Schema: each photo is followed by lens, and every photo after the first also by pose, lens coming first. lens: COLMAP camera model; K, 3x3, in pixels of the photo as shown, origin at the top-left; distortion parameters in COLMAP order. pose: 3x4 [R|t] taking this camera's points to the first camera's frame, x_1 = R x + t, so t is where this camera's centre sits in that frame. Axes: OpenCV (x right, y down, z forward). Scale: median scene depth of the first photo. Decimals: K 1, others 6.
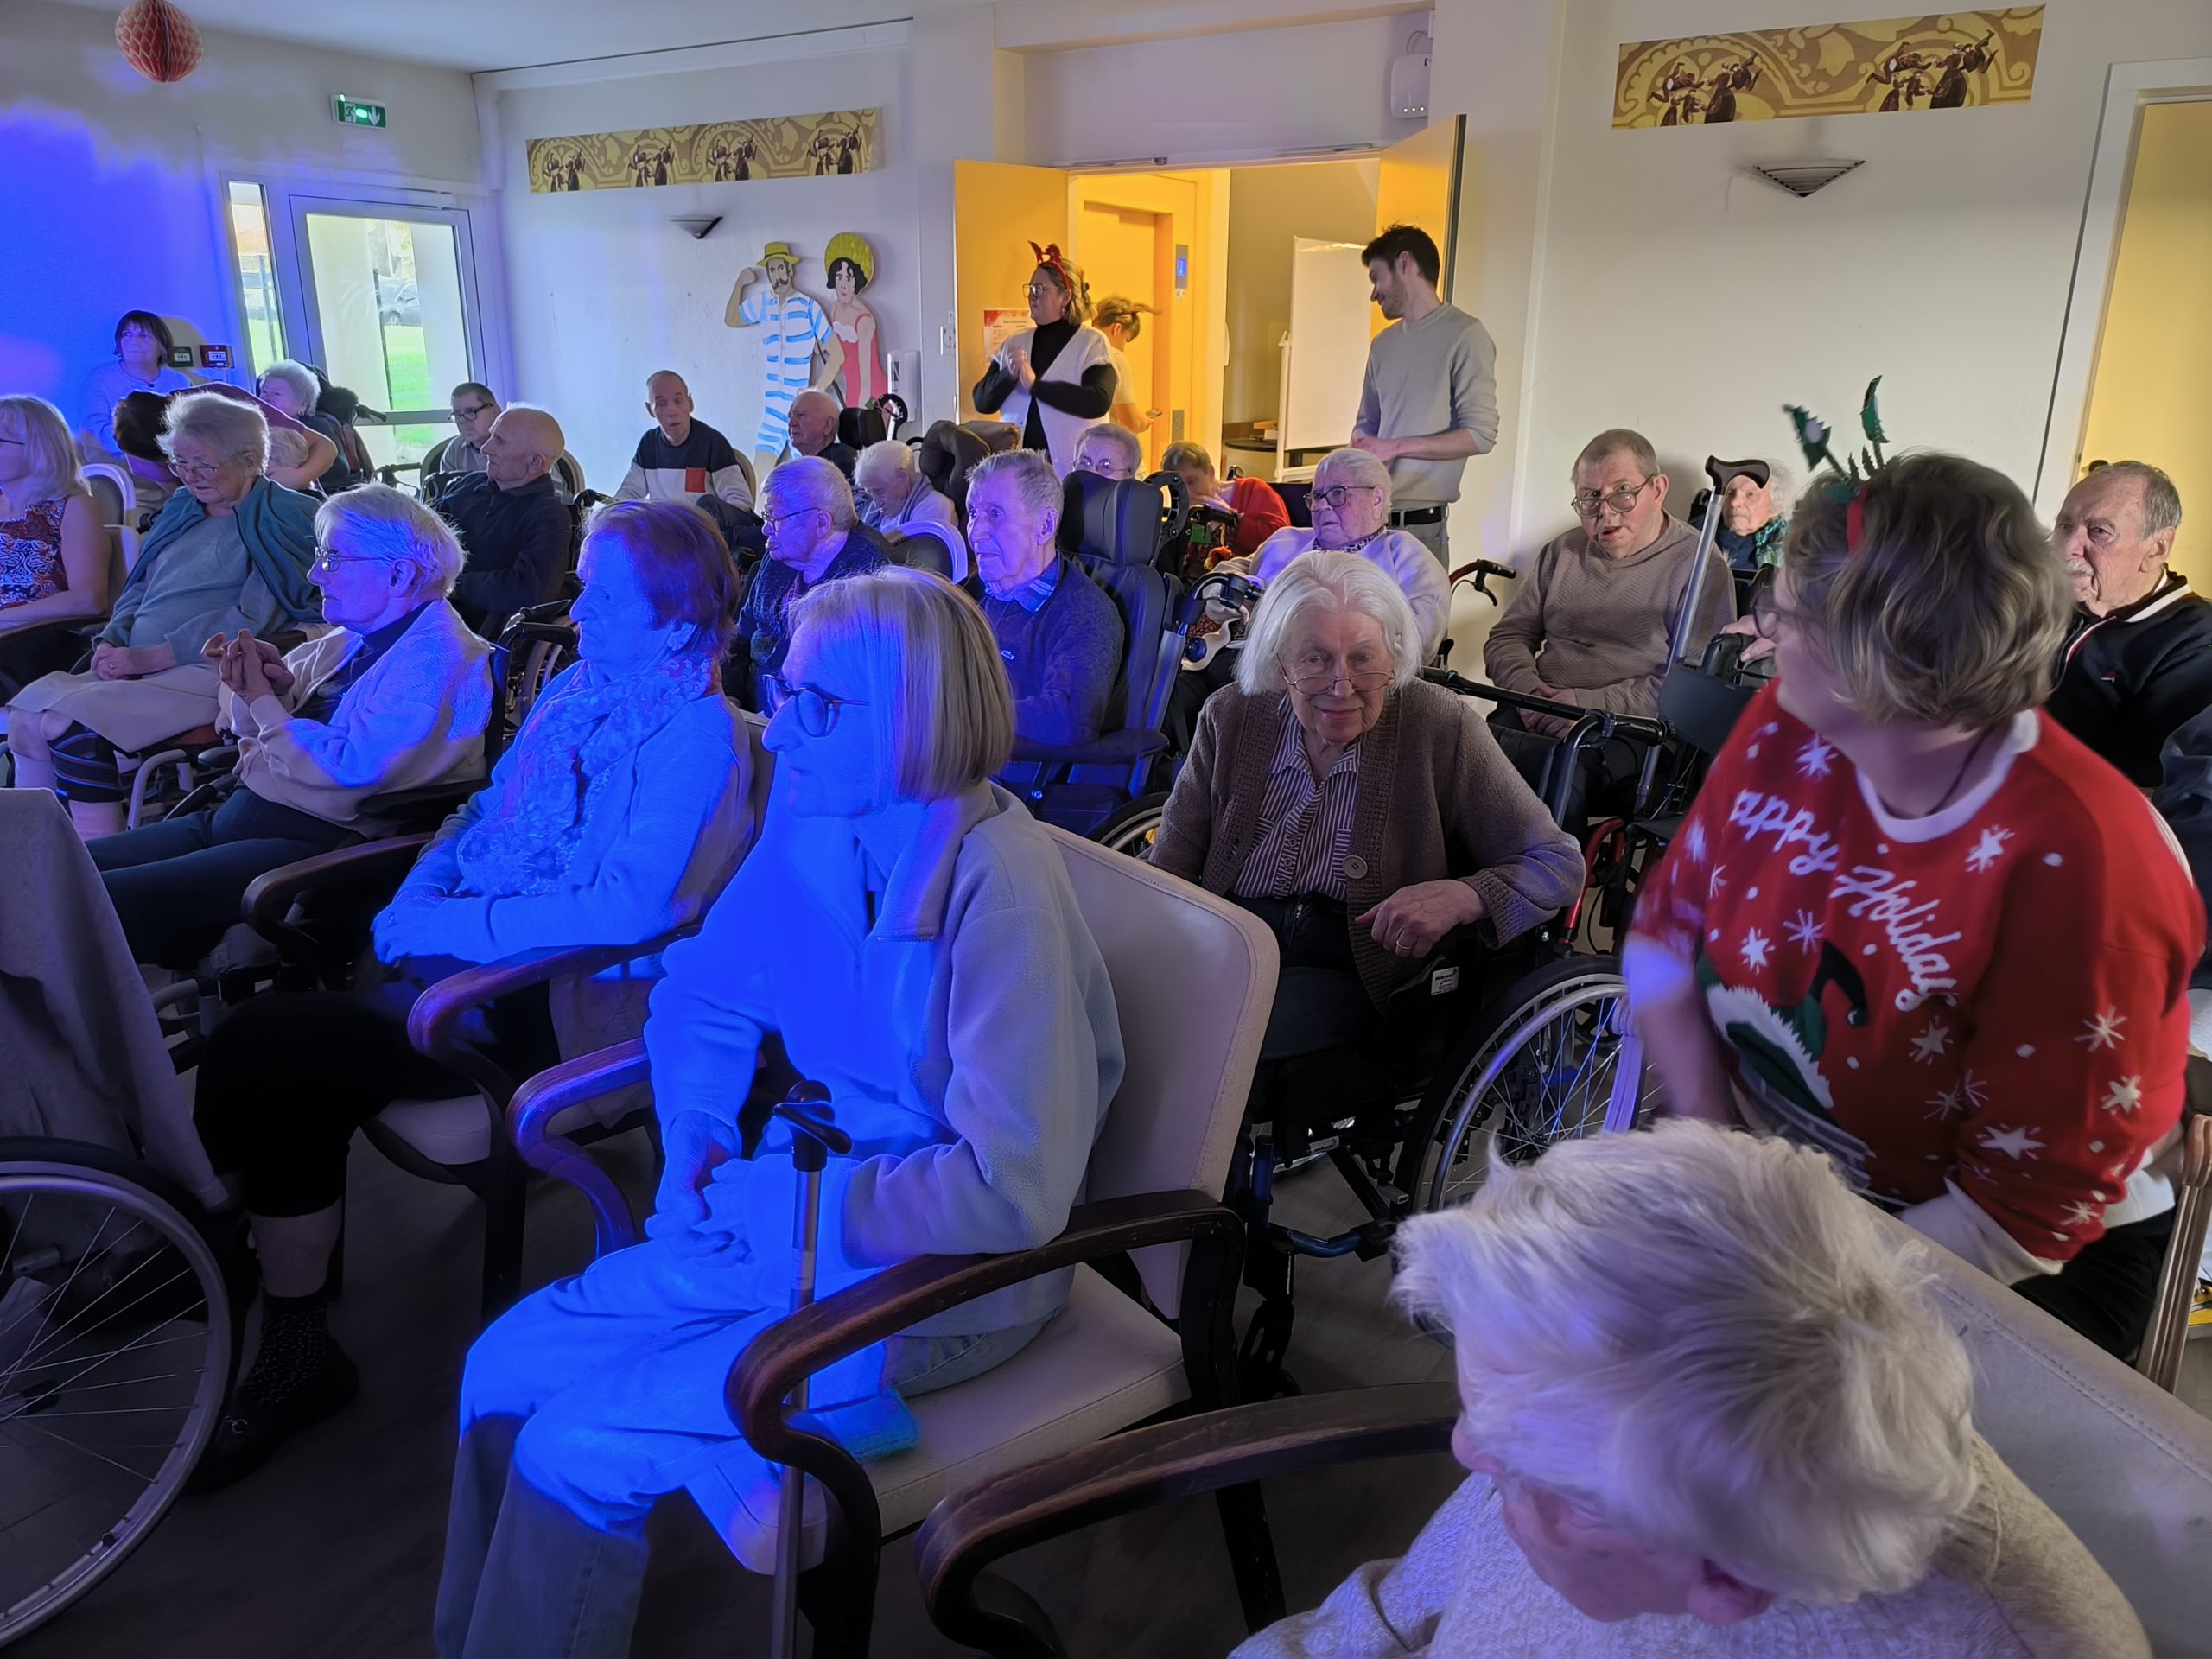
lens RADIAL K [[1561.2, 0, 1104.5], [0, 1561.2, 810.8], [0, 0, 1]] dist [0.031742, -0.034449]
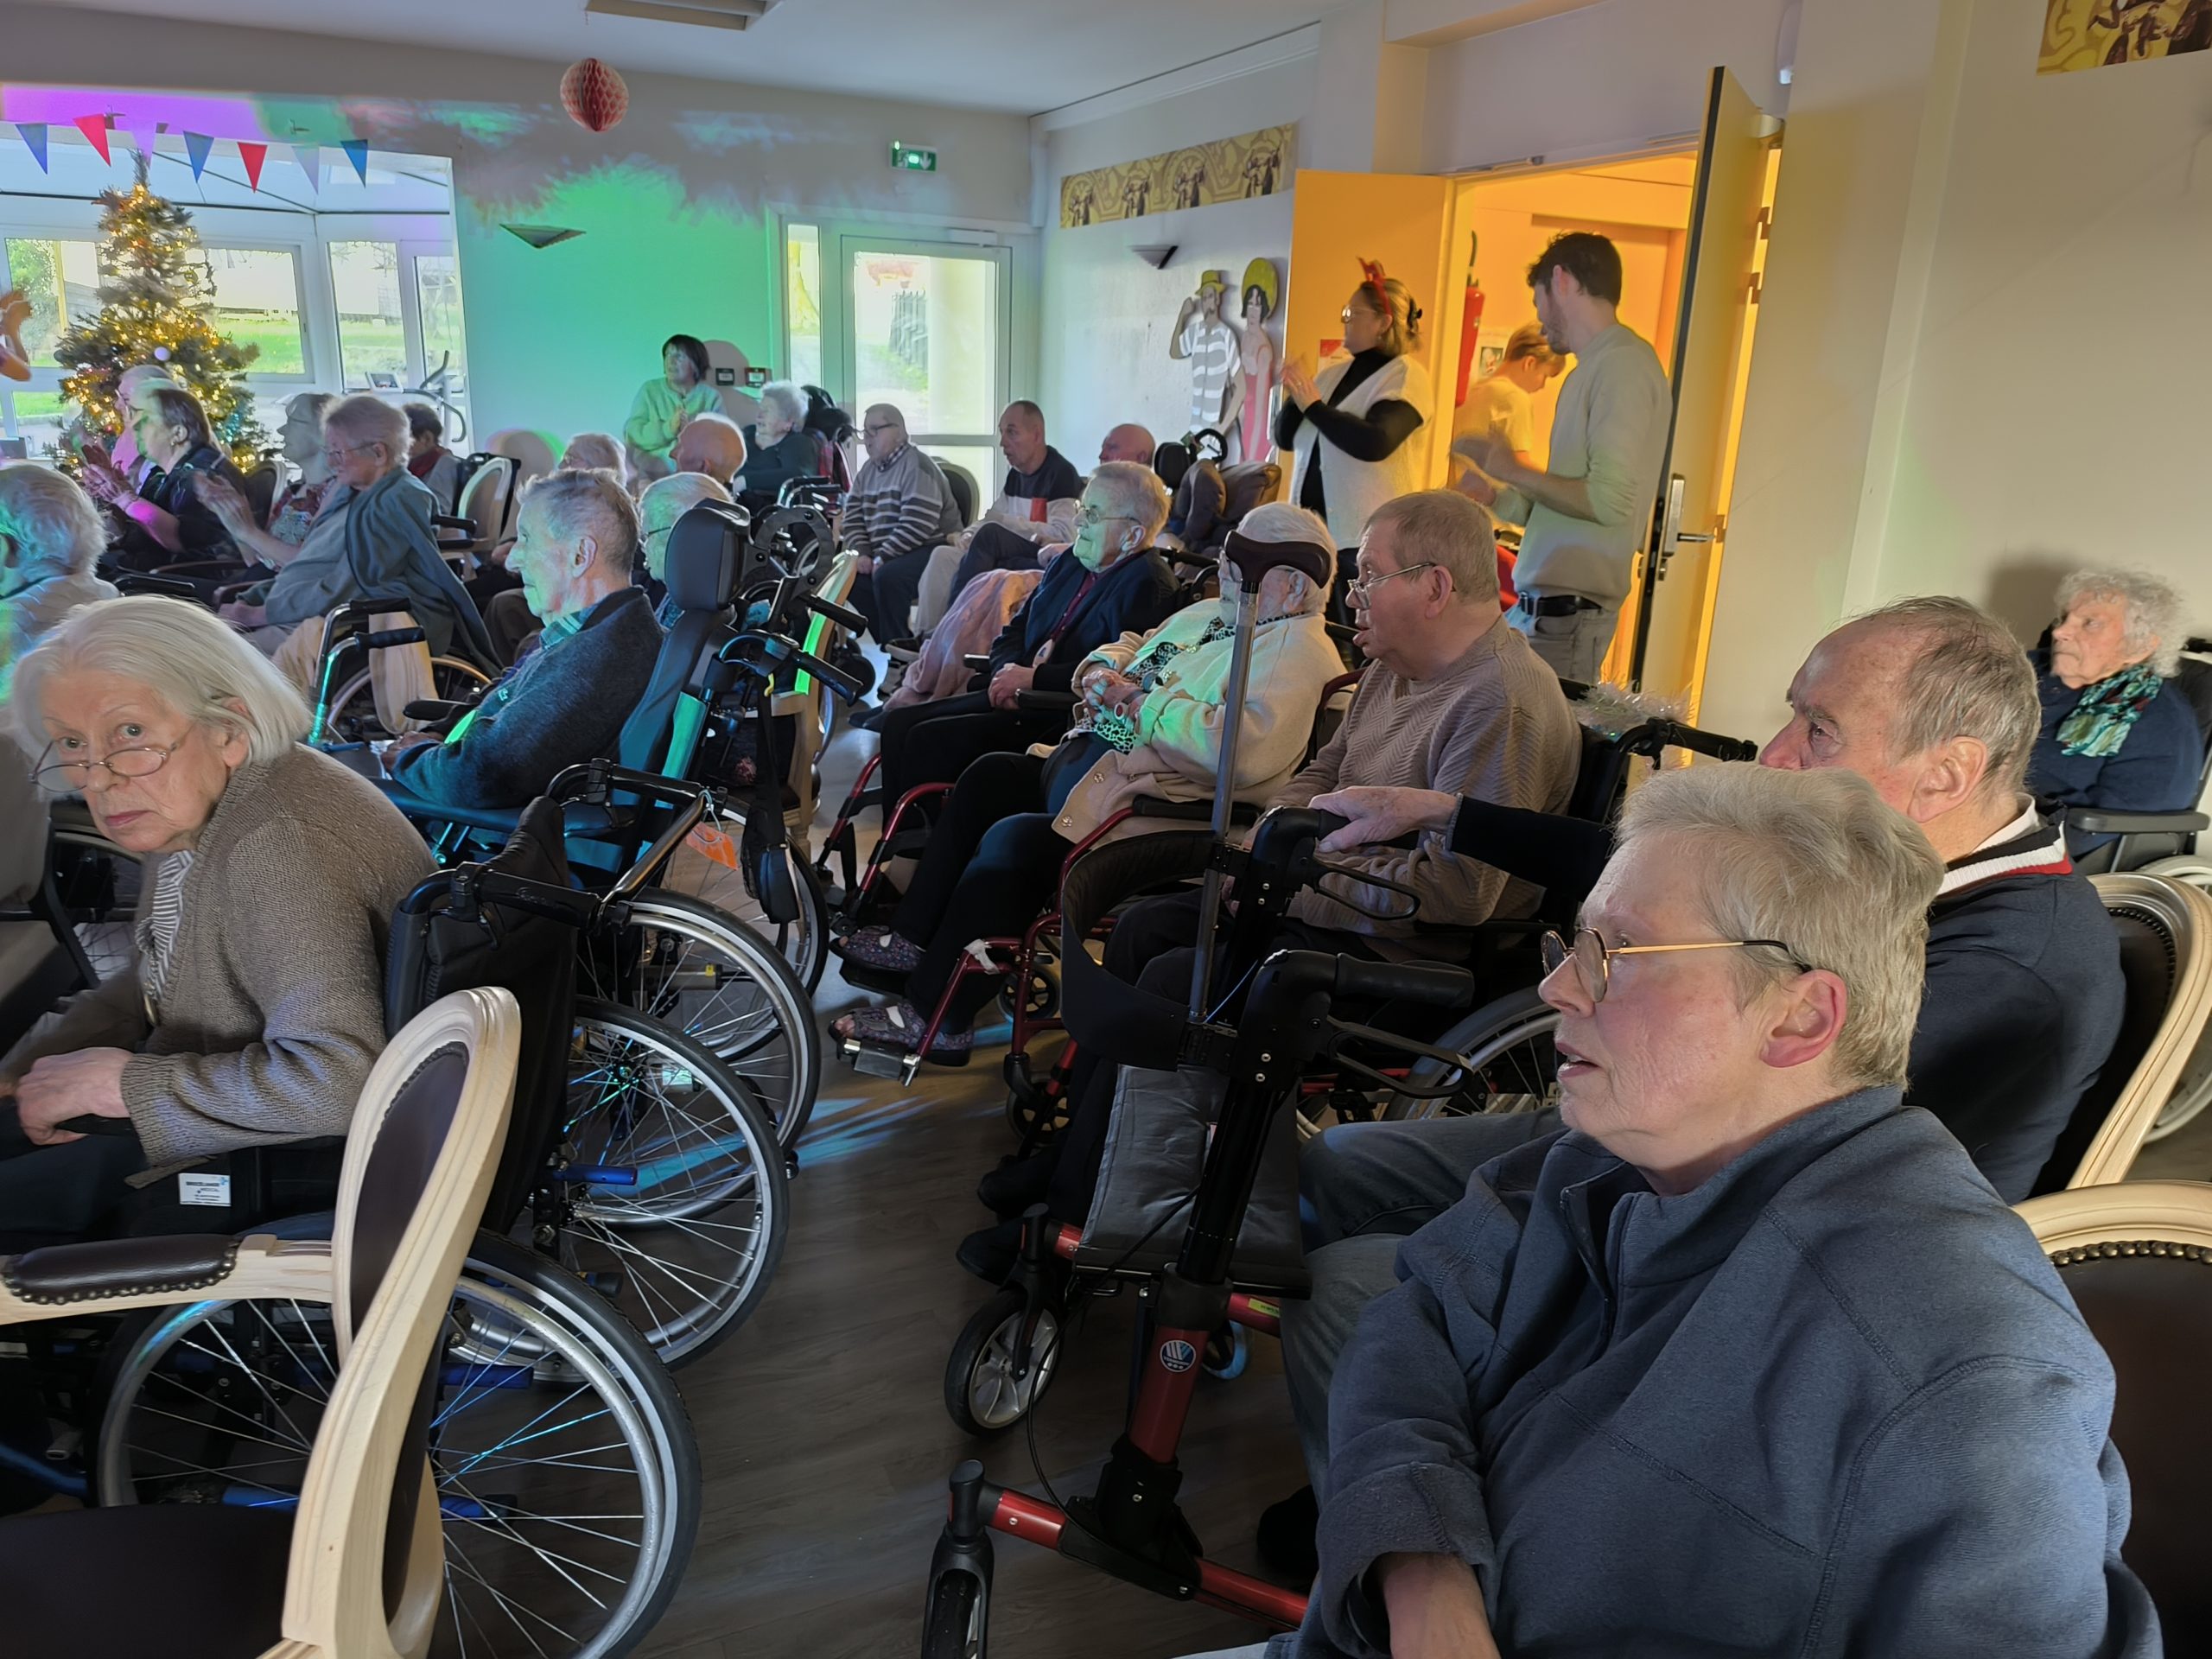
lens RADIAL K [[1561.2, 0, 1104.5], [0, 1561.2, 810.8], [0, 0, 1]] dist [0.031742, -0.034449]
pose [[0.851291, 0.159294, -0.499929, 0.278761], [-0.173765, 0.984625, 0.017843, -0.047035], [0.495085, 0.071681, 0.865882, 0.176250]]
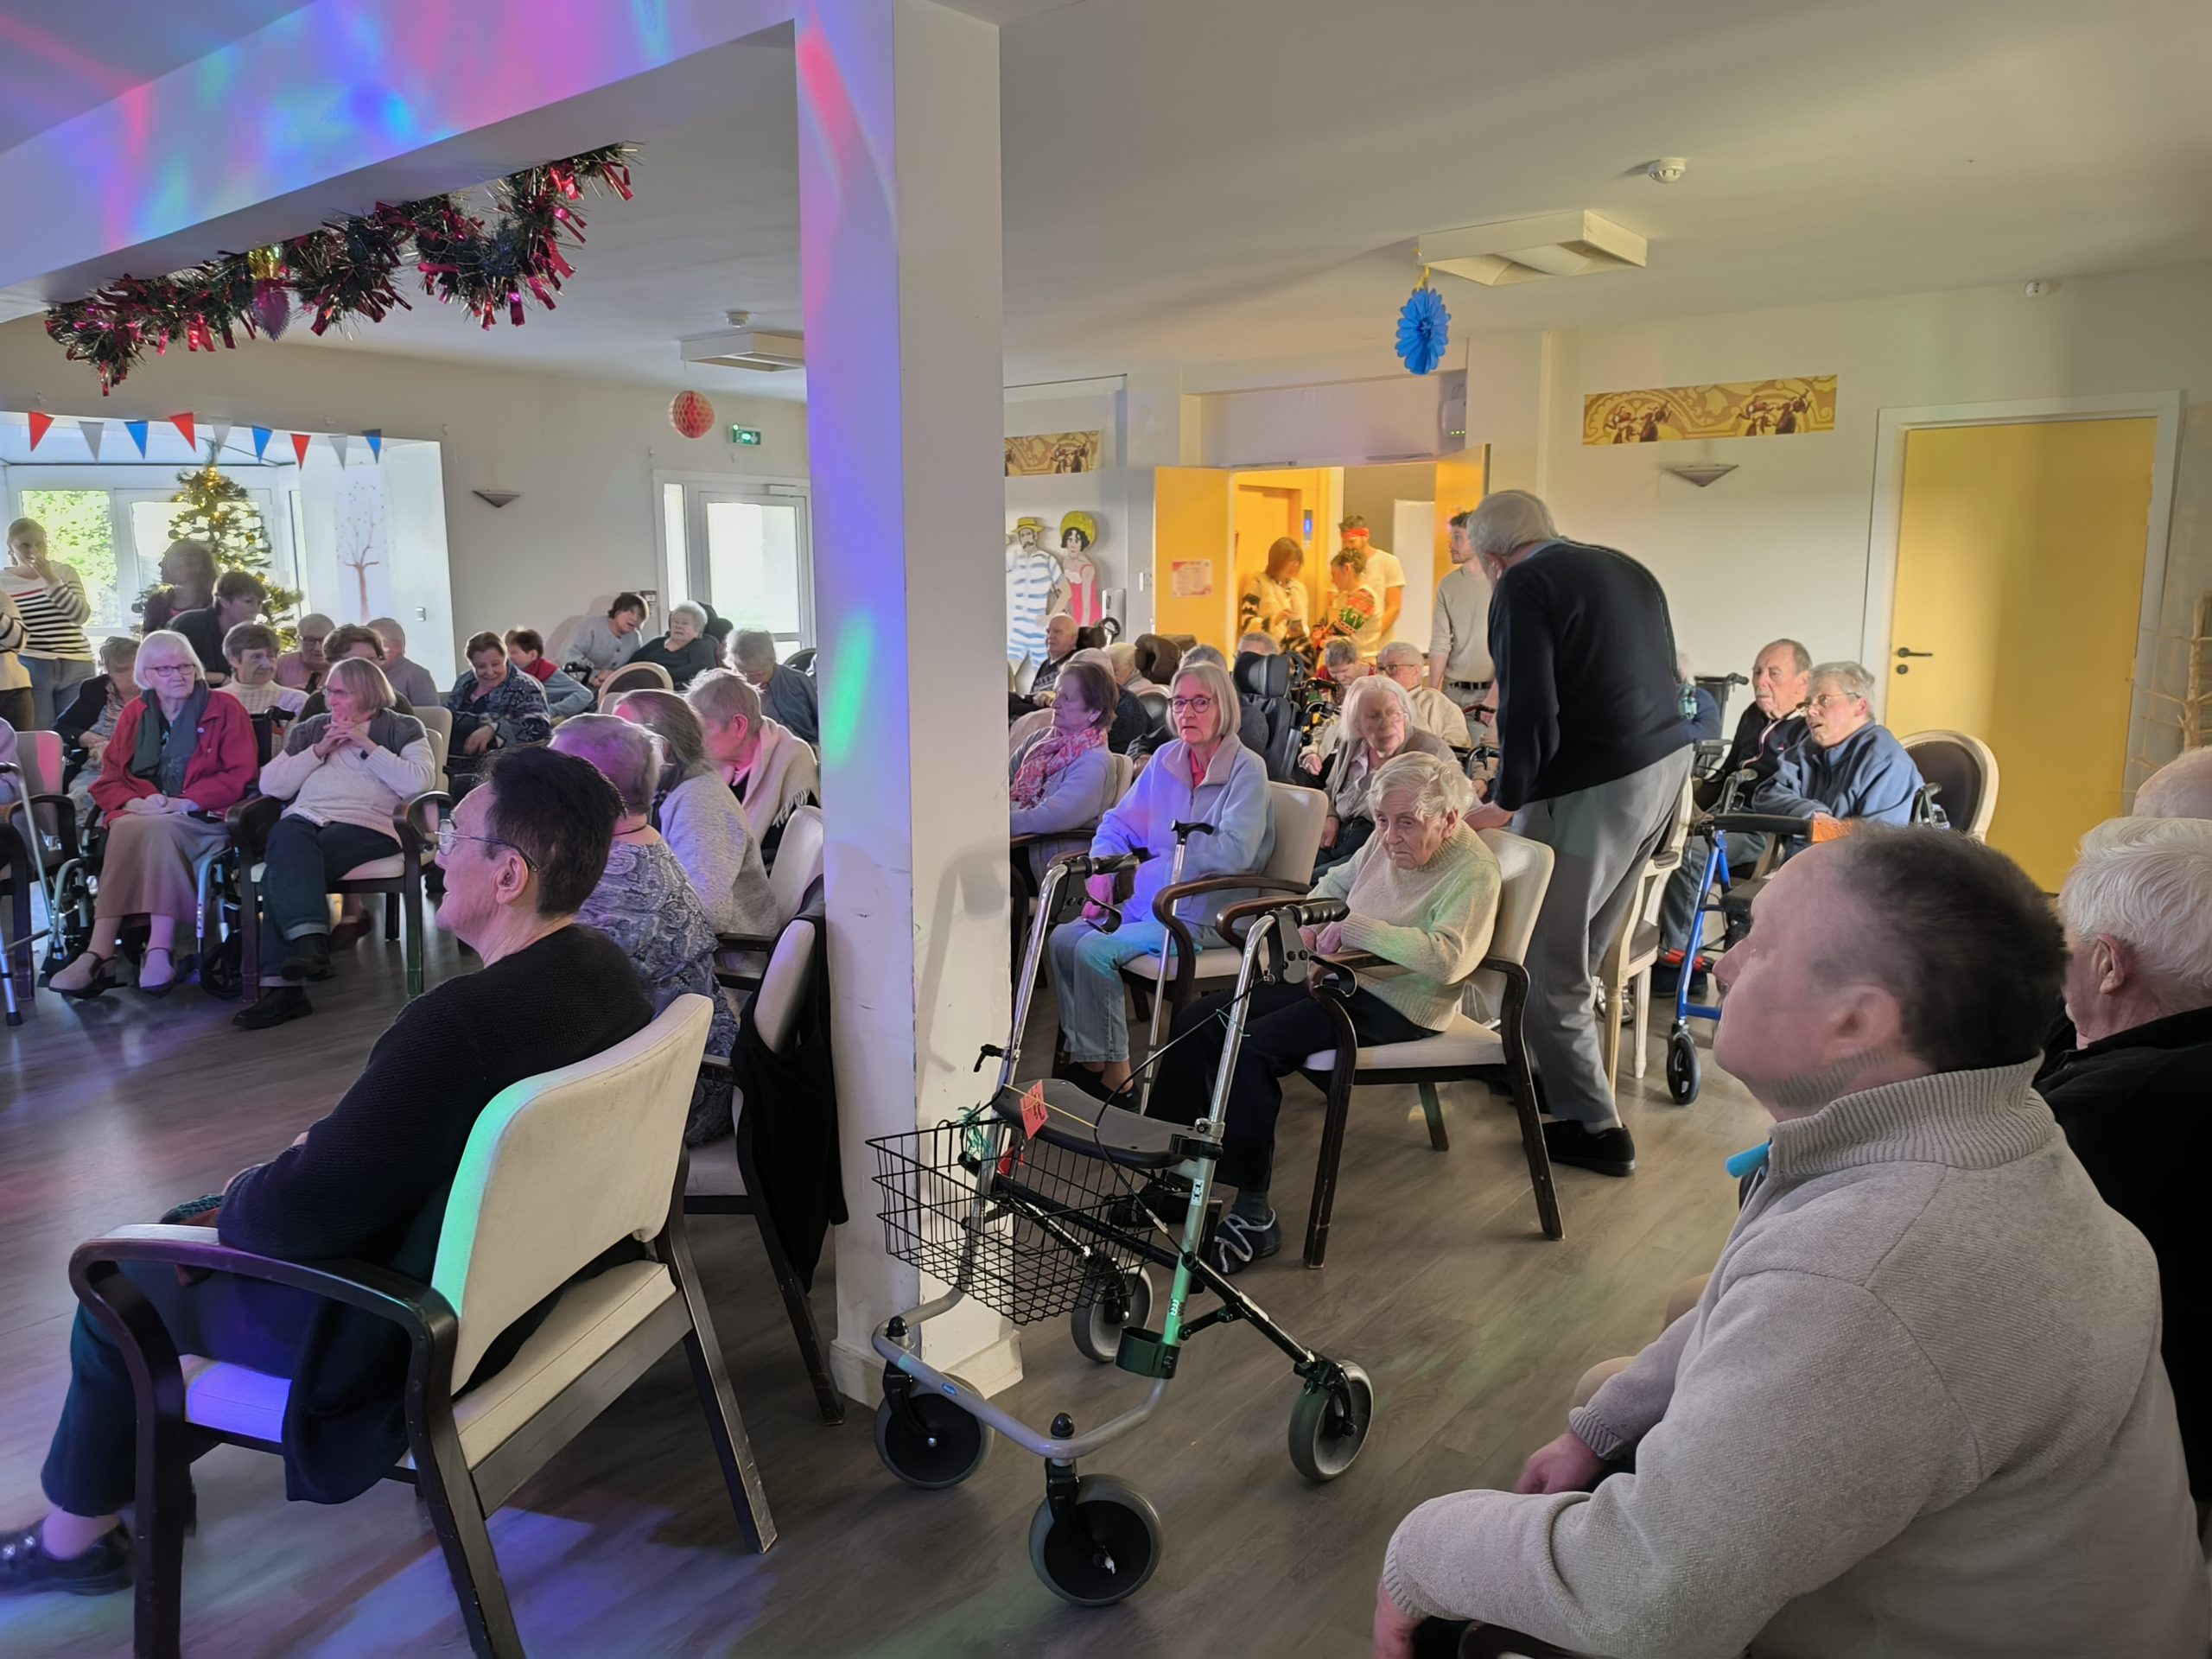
lens RADIAL K [[1530.7, 0, 1098.9], [0, 1530.7, 835.7], [0, 0, 1]] dist [0.047367, -0.064269]
pose [[0.995708, 0.002331, -0.092524, -0.010171], [-0.013596, 0.992522, -0.121308, 0.108293], [0.091550, 0.122045, 0.988293, -0.384944]]
